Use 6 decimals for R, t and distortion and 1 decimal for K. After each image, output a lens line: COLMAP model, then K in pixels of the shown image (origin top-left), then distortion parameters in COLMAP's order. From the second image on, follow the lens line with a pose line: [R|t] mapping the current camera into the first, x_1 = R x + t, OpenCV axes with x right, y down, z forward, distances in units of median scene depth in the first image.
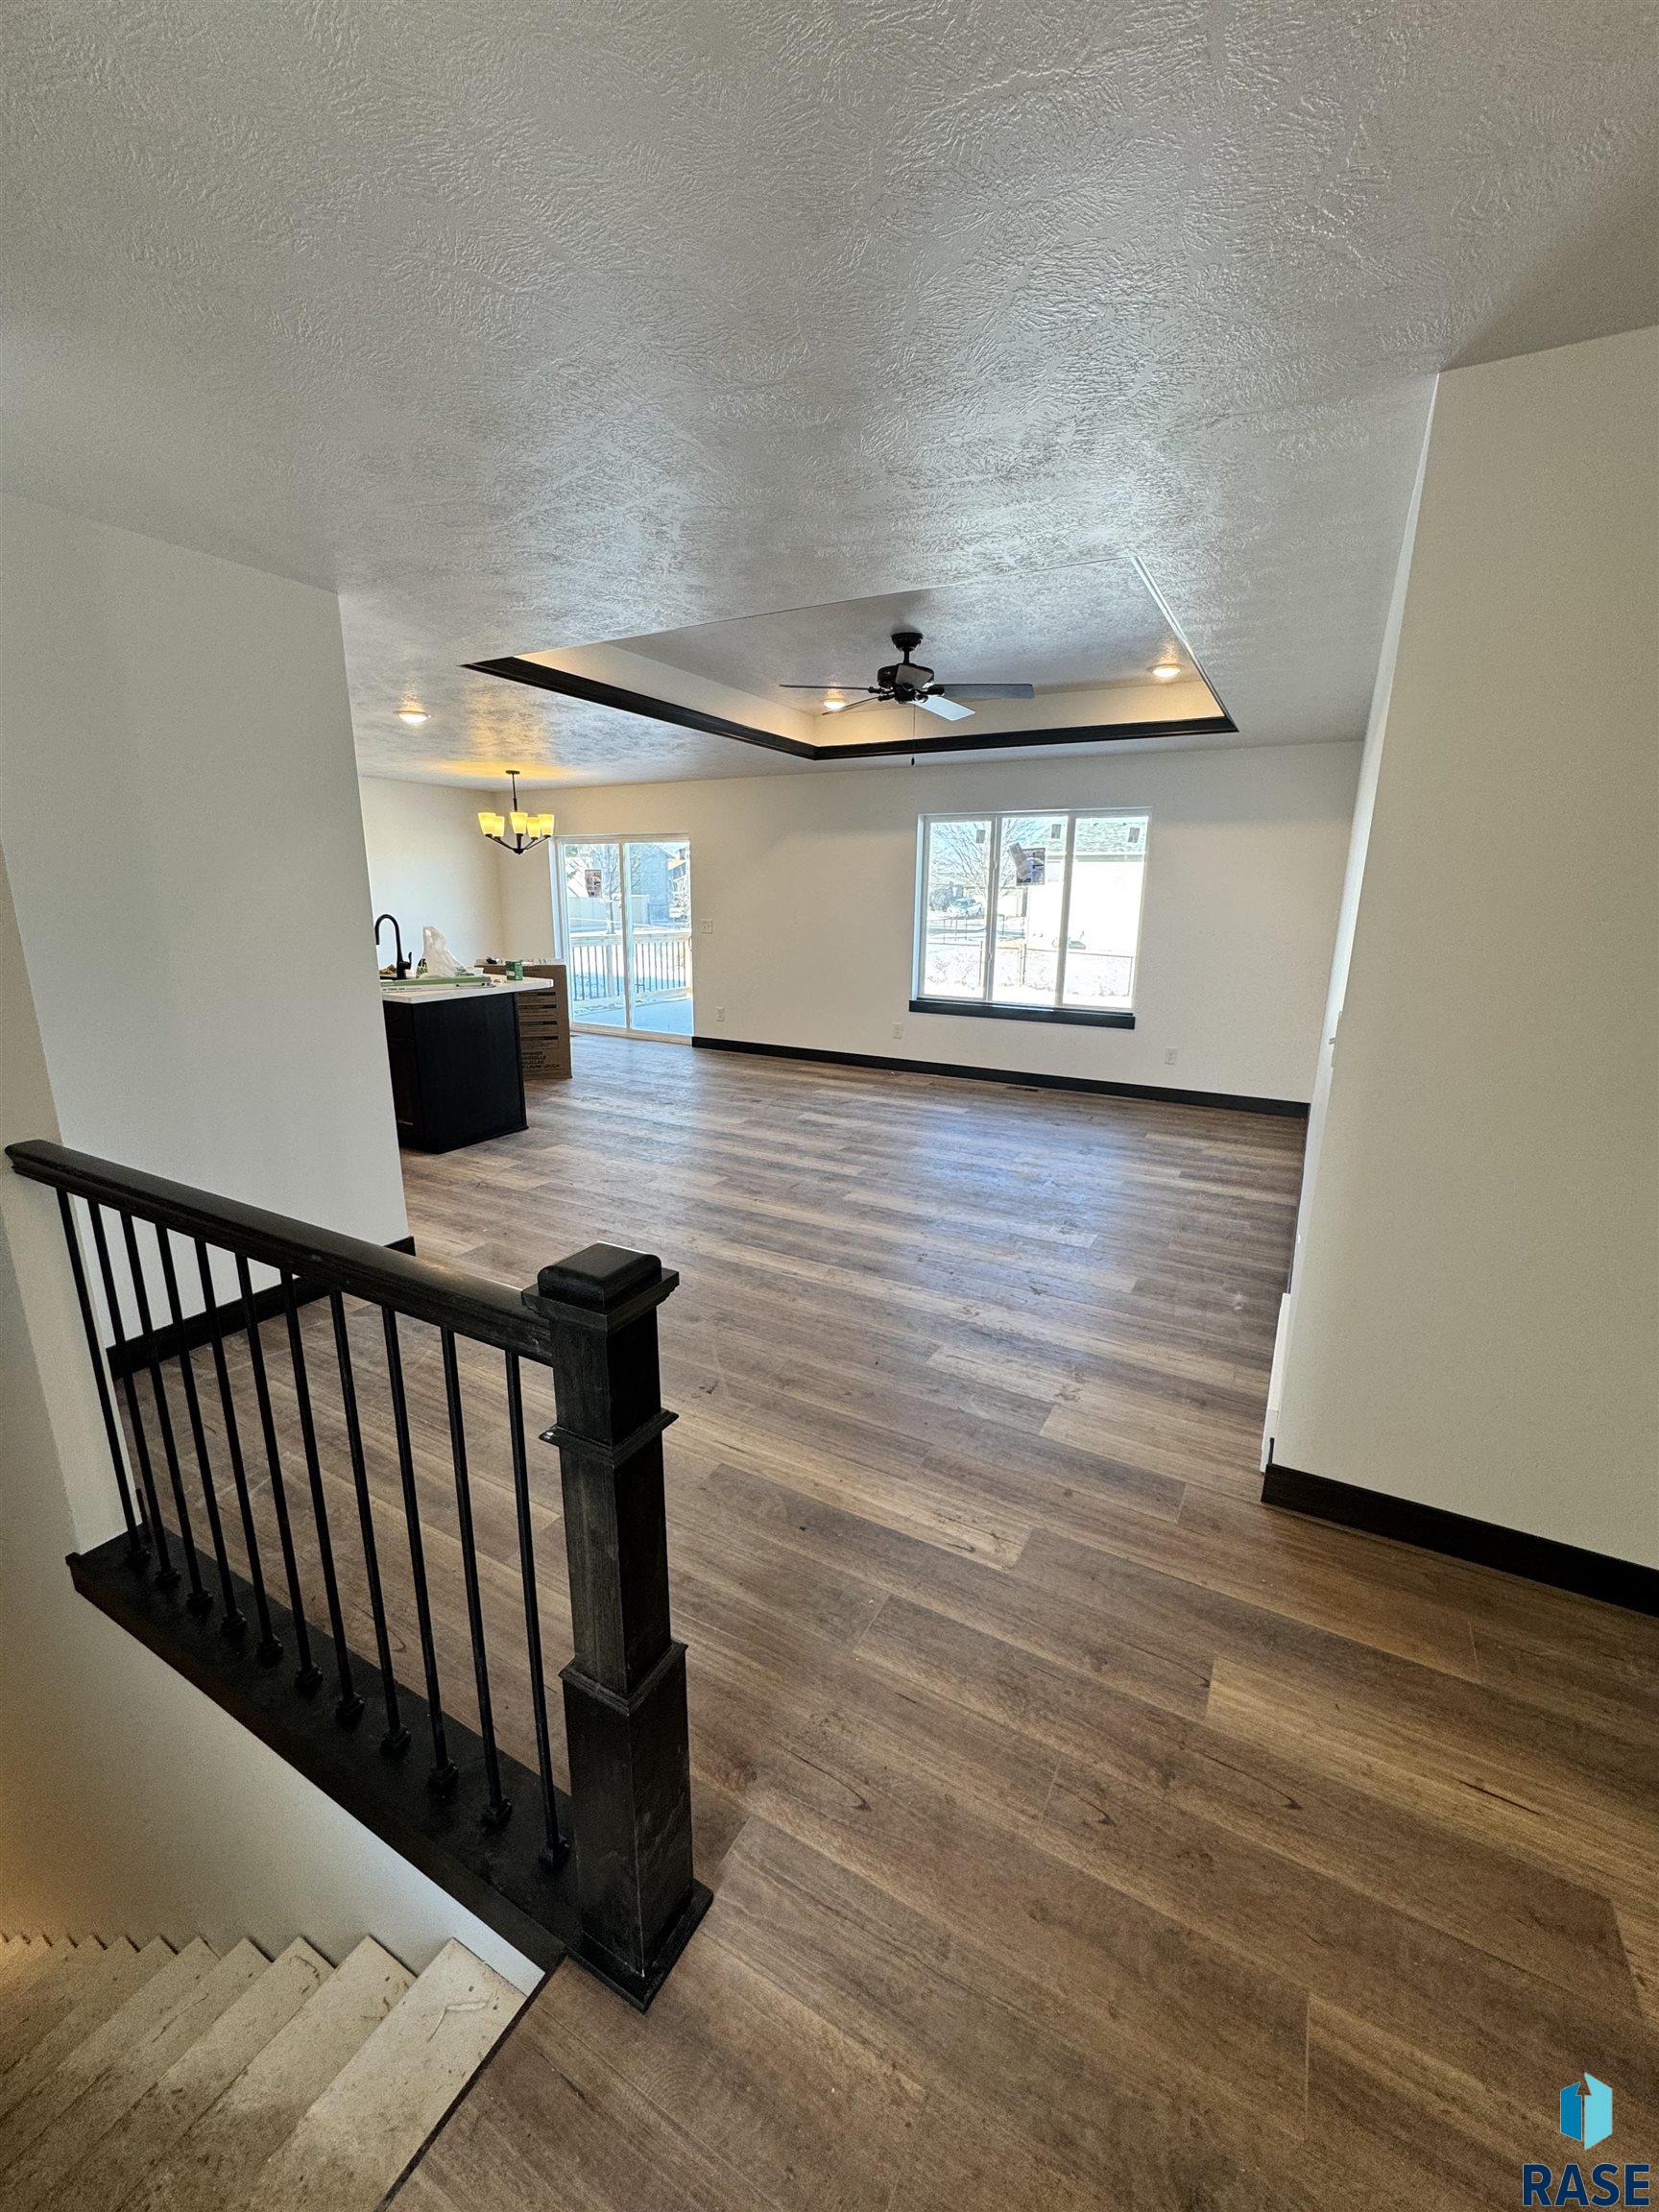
lens RADIAL K [[878.3, 0, 834.9], [0, 878.3, 1102.5], [0, 0, 1]] dist [-0.002427, 0.000249]
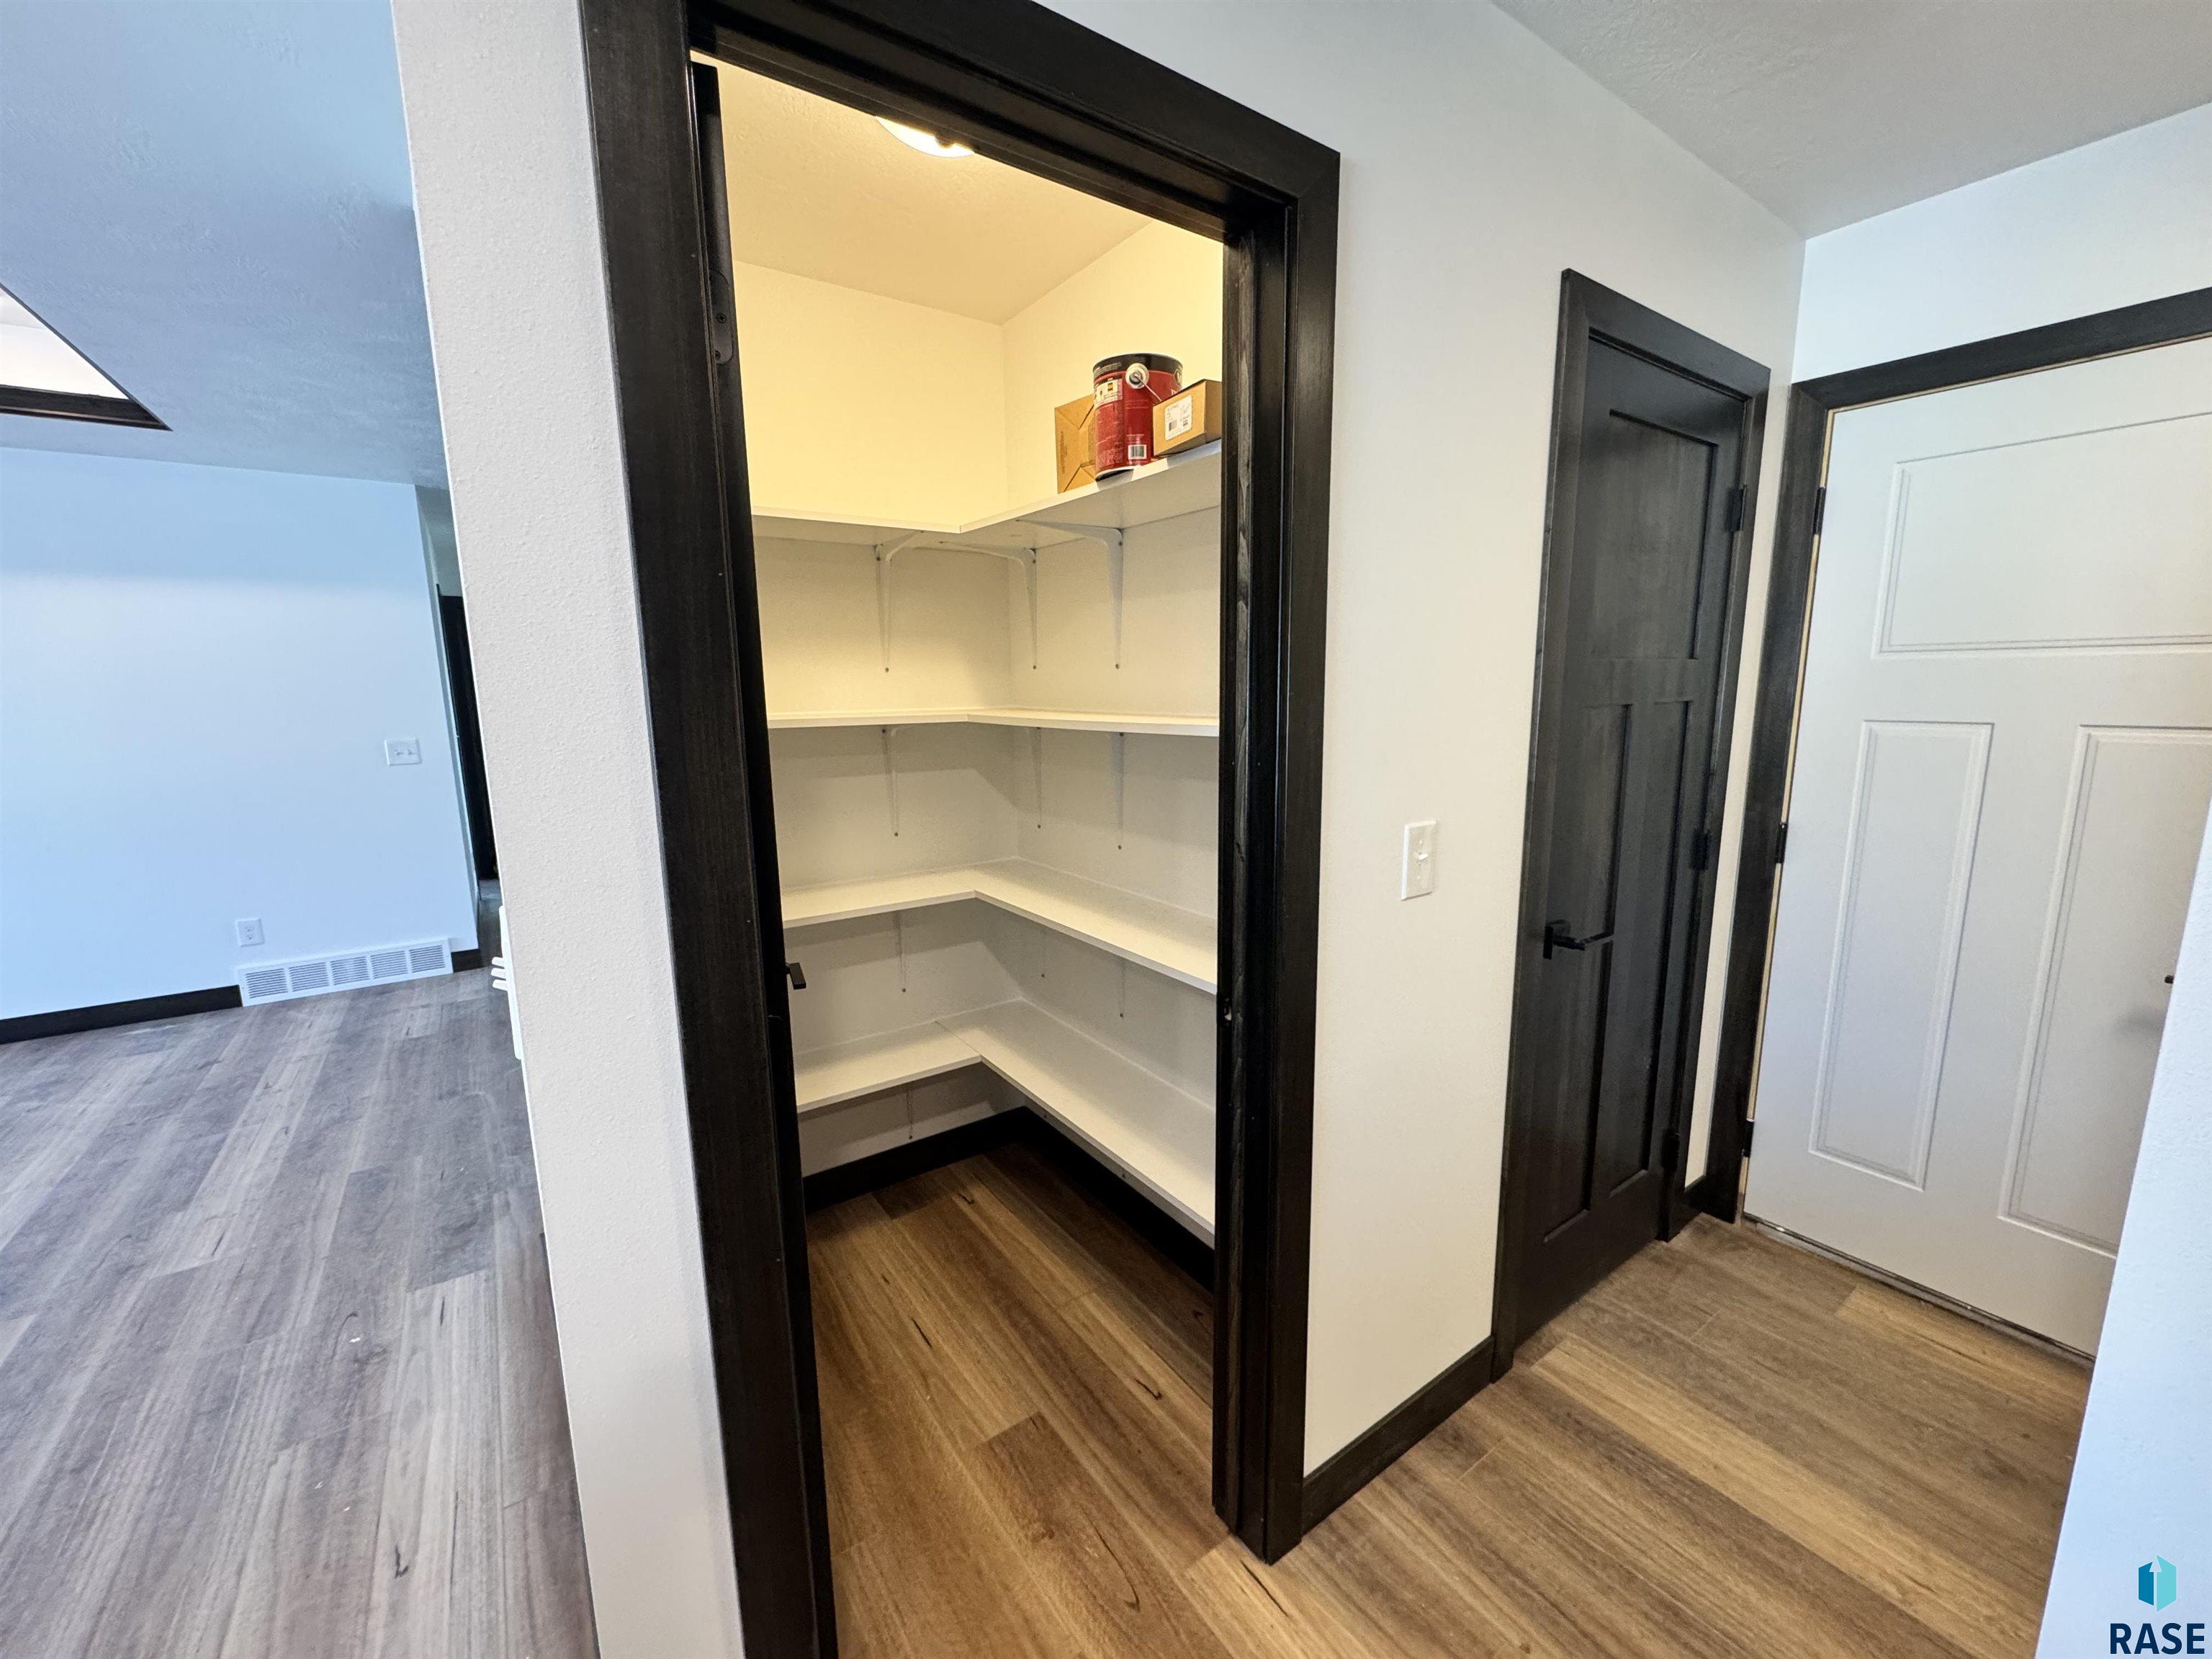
lens RADIAL K [[878.3, 0, 1100.4], [0, 878.3, 826.2], [0, 0, 1]] dist [-0.002427, 0.000249]
pose [[-0.897711, -0.072318, 0.434610, -0.681139], [0.104780, 0.923093, 0.370029, -0.188683], [-0.427945, 0.377717, -0.821093, 0.772856]]
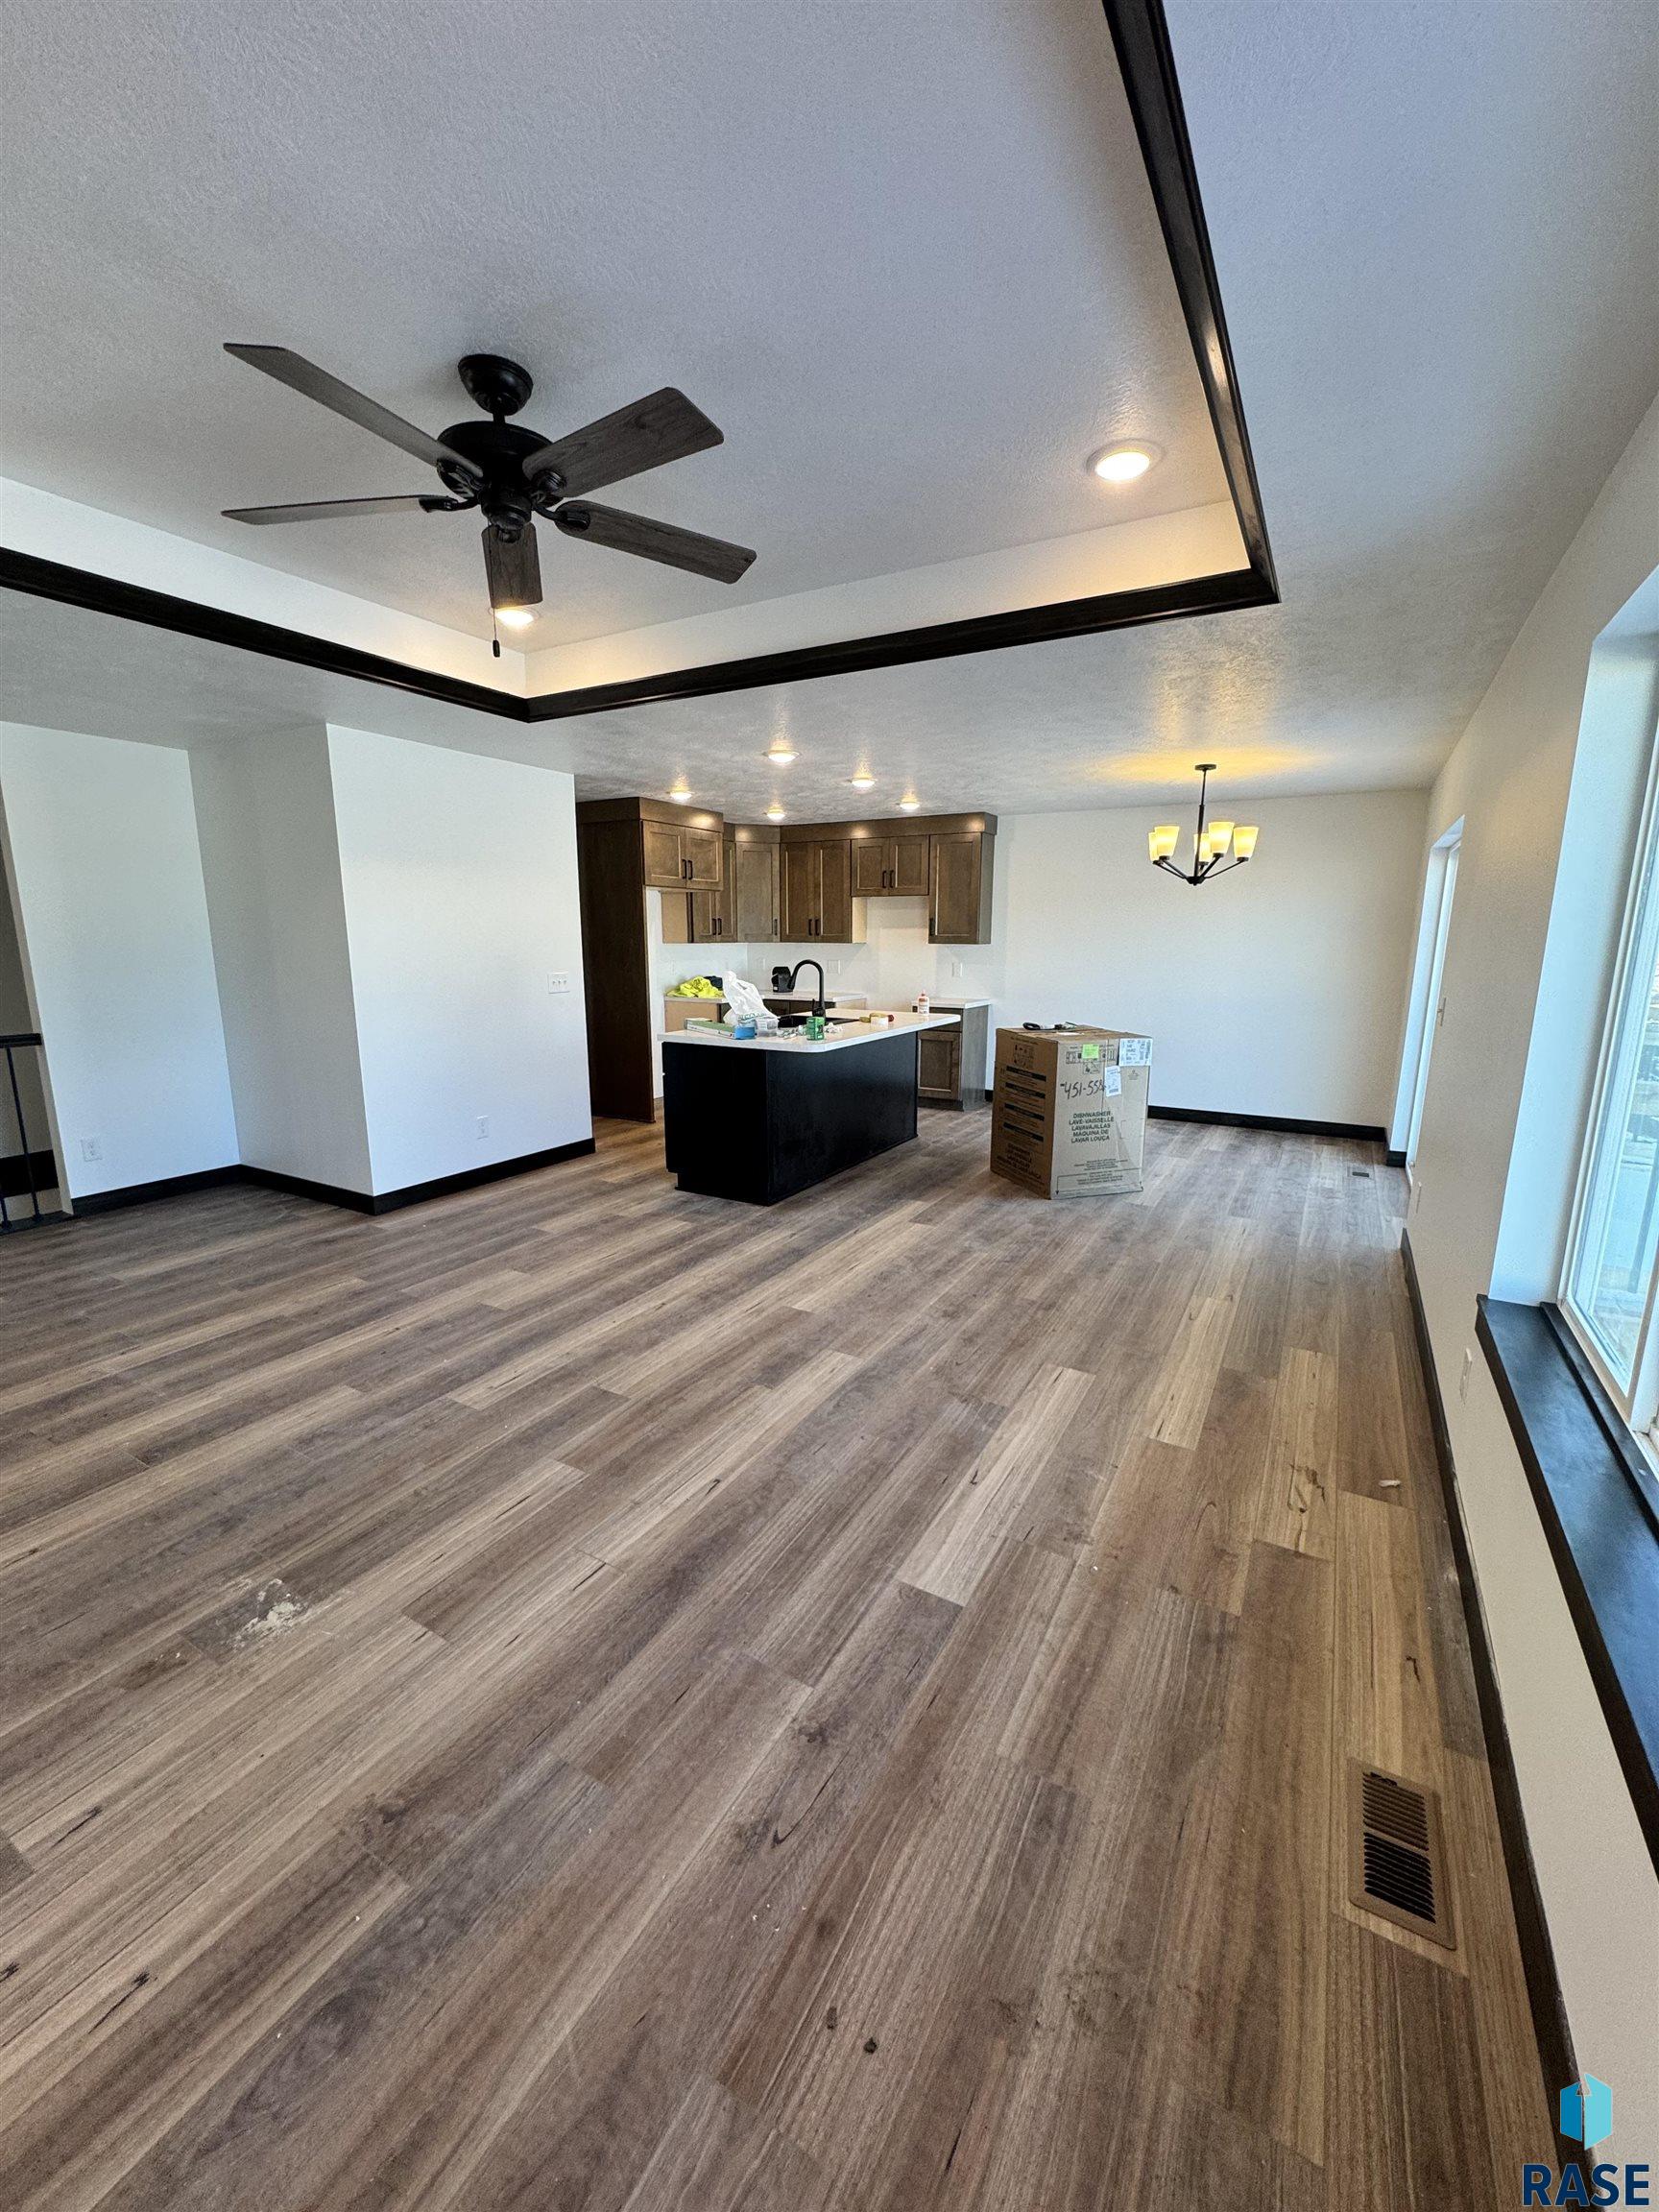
lens RADIAL K [[878.3, 0, 837.6], [0, 878.3, 1107.0], [0, 0, 1]] dist [-0.002427, 0.000249]
pose [[-0.014176, 0.182174, -0.983164, 0.479676], [-0.237163, 0.954592, 0.180299, -0.233684], [0.971367, 0.235726, 0.029672, 1.003887]]
